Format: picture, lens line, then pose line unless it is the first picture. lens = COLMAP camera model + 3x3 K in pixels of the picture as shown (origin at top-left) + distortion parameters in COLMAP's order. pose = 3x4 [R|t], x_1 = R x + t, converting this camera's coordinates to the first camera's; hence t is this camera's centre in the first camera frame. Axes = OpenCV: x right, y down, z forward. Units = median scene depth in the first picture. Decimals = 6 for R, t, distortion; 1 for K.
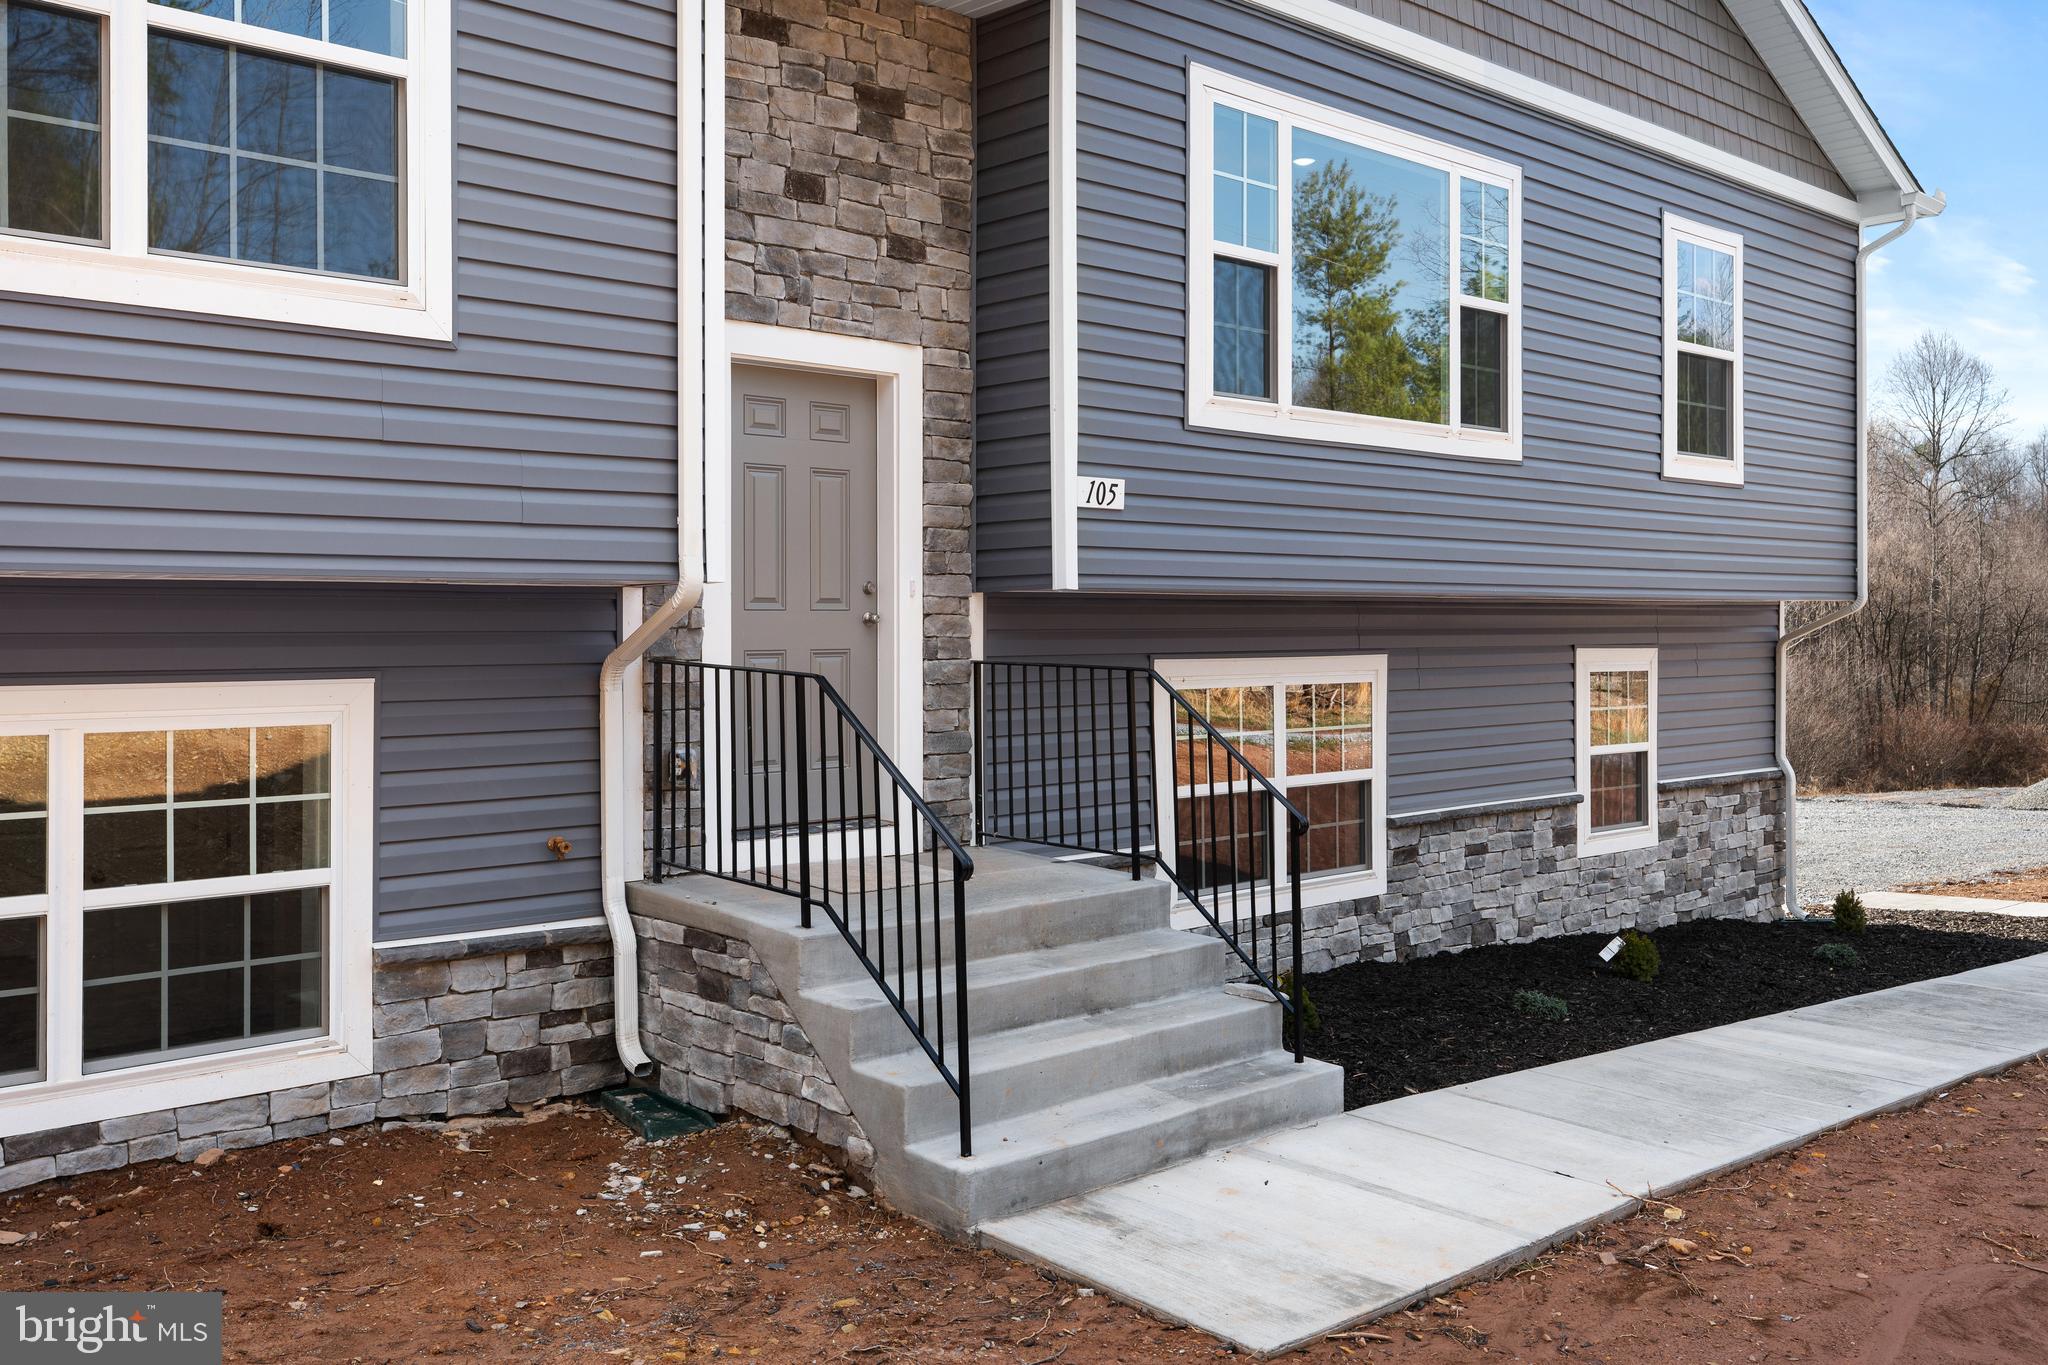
lens RADIAL K [[1798.3, 0, 1027.6], [0, 1798.3, 619.8], [0, 0, 1]] dist [0.004462, 0.004498]
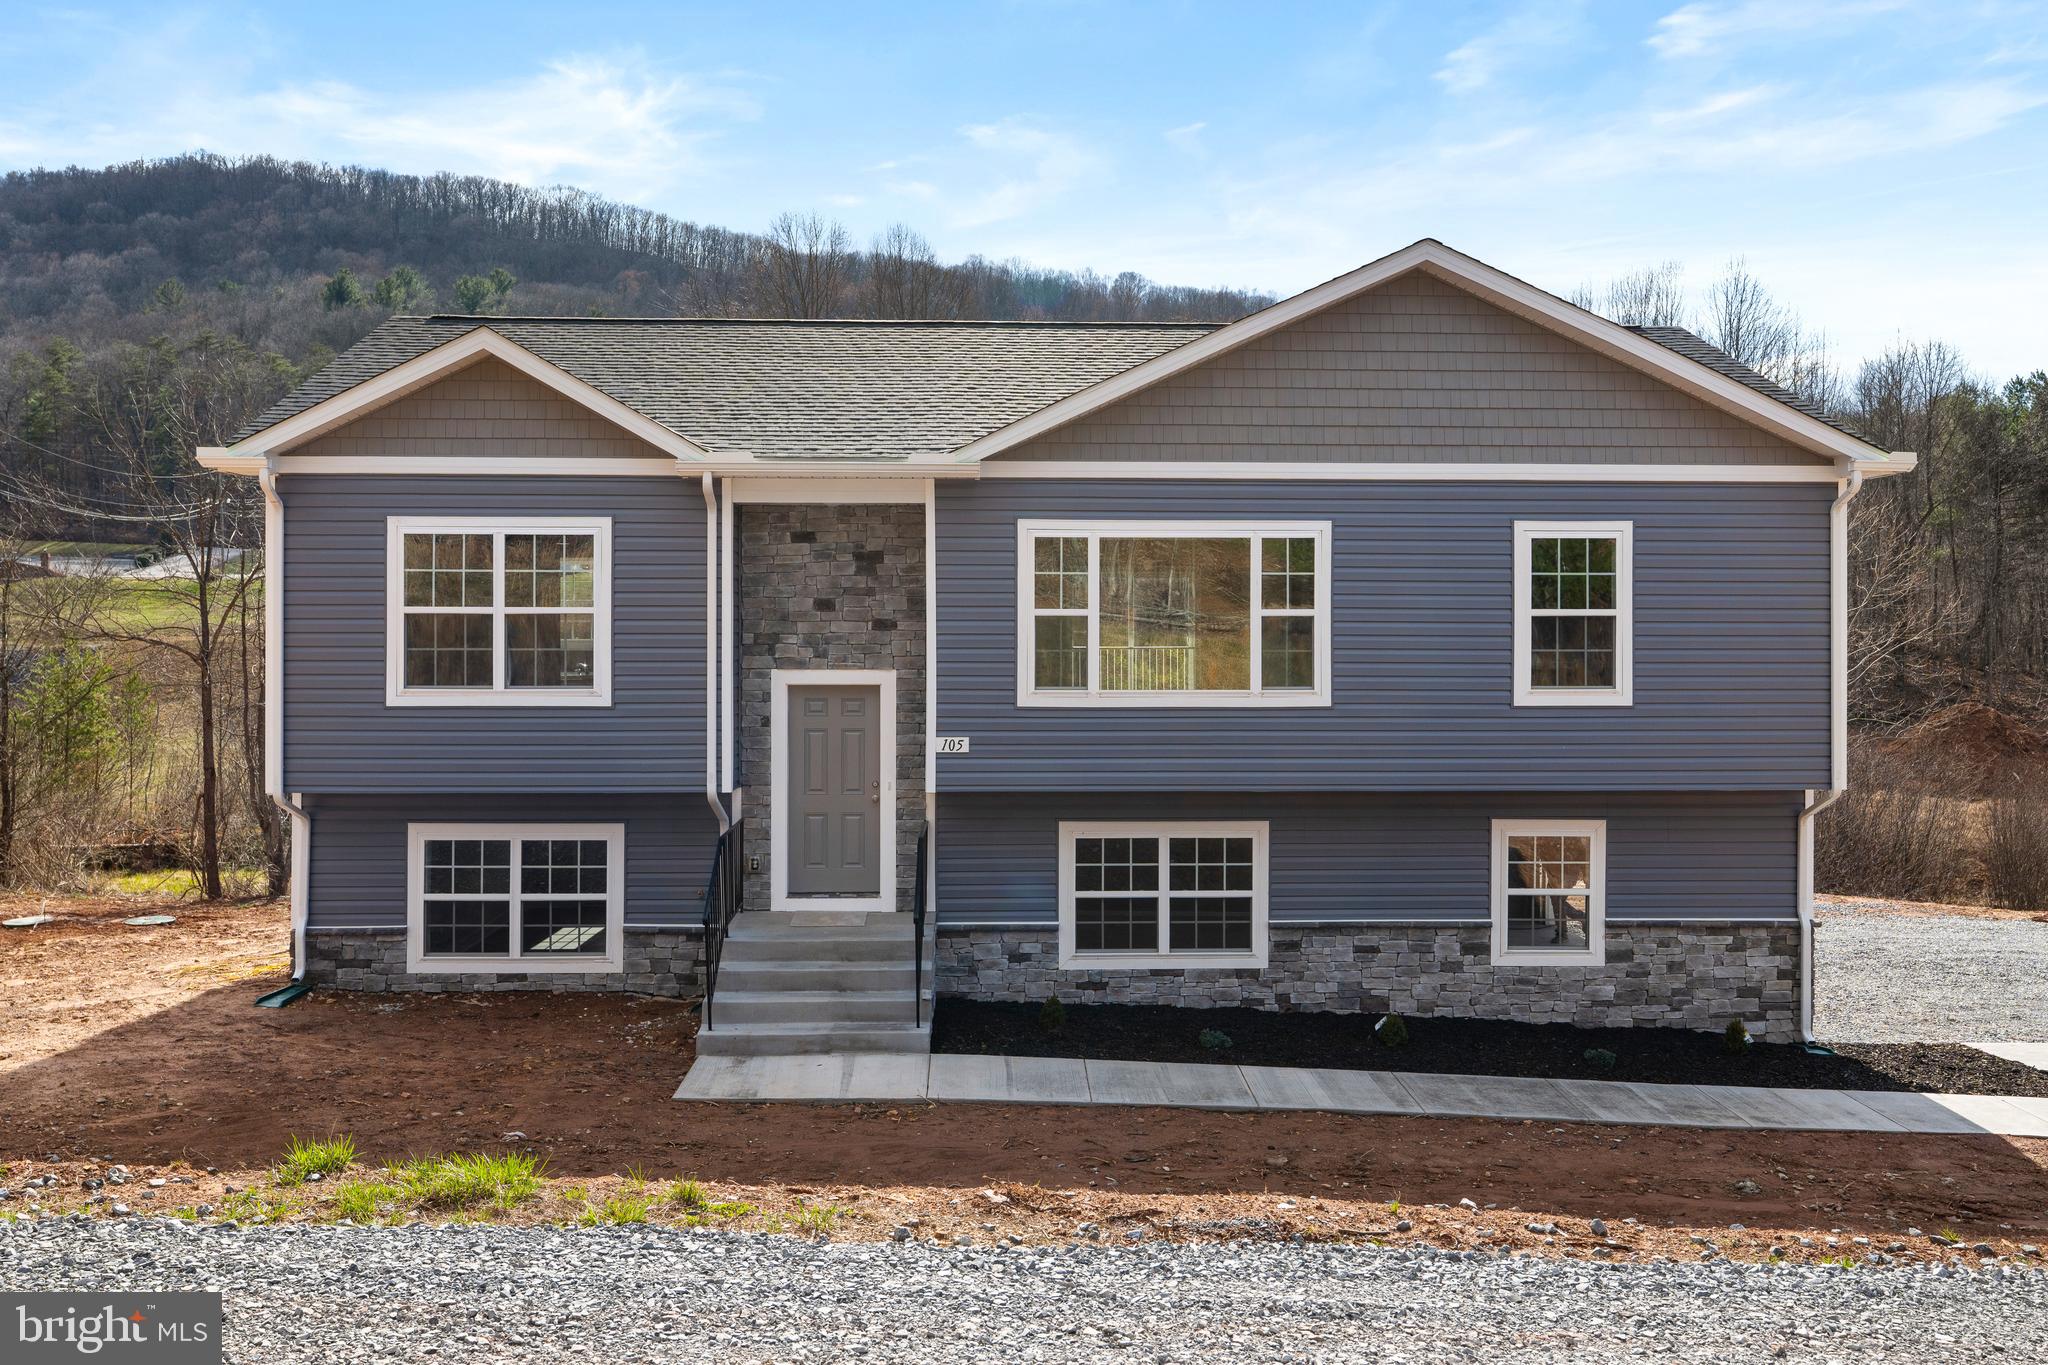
lens RADIAL K [[1747.6, 0, 1026.6], [0, 1747.6, 619.6], [0, 0, 1]] dist [0.001809, 0.001005]
pose [[0.755024, 0.000662, -0.655696, 1.366444], [-0.001579, 0.999998, -0.000808, -0.205490], [0.655695, 0.001645, 0.755024, -0.425438]]
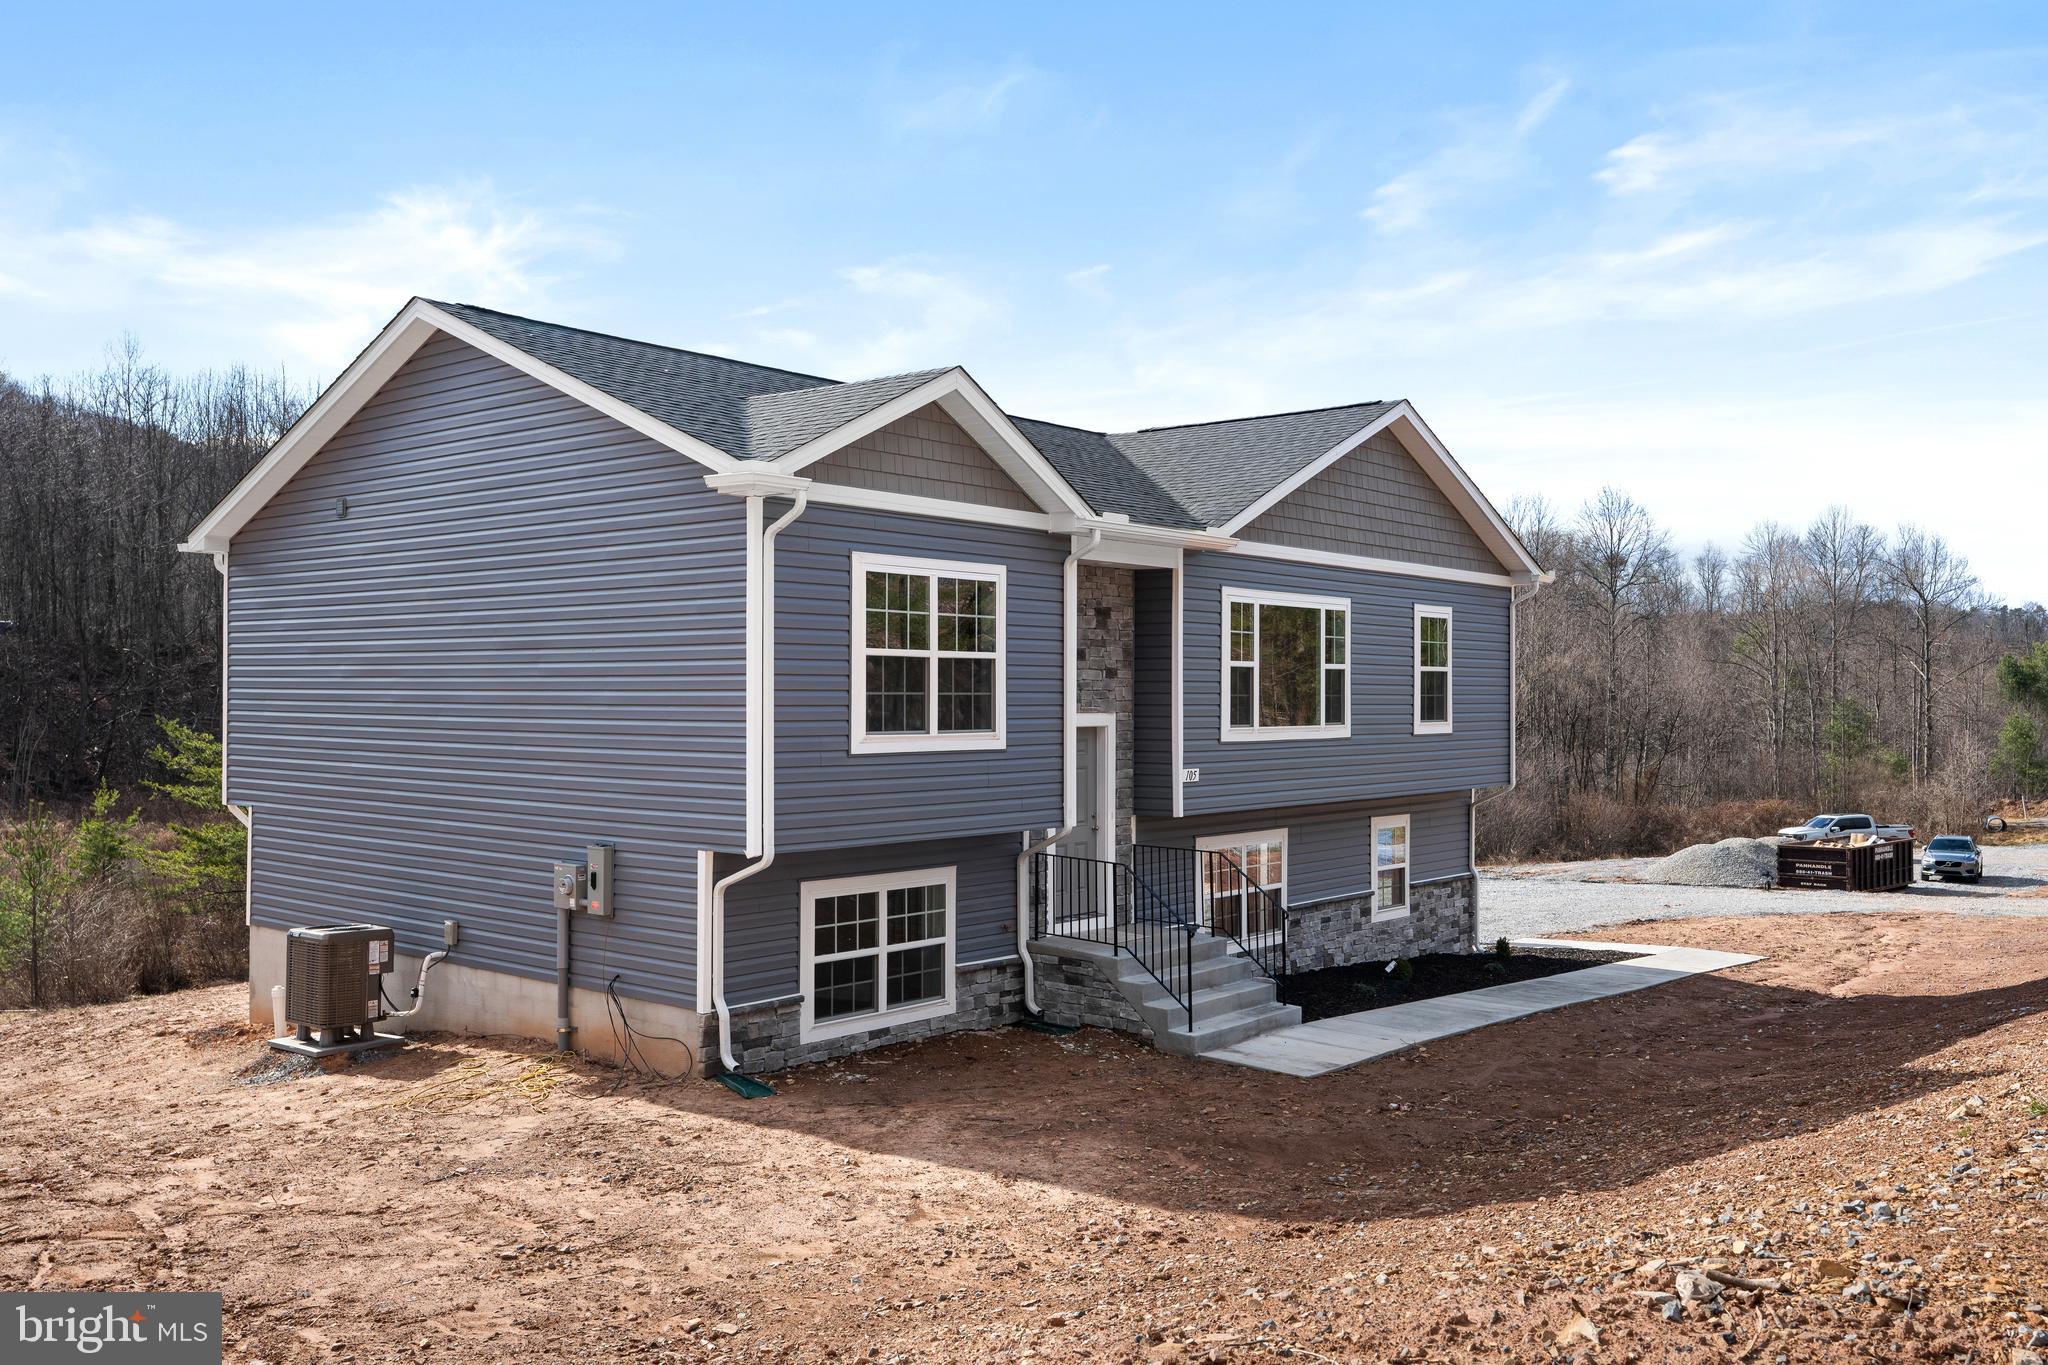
lens RADIAL K [[1692.3, 0, 1024.0], [0, 1692.3, 682.5], [0, 0, 1]] dist [-0.004260, -0.002311]
pose [[0.992424, 0.004934, 0.122764, -0.445401], [-0.004184, 0.999971, -0.006366, -0.174388], [-0.122792, 0.005805, 0.992415, -1.177396]]
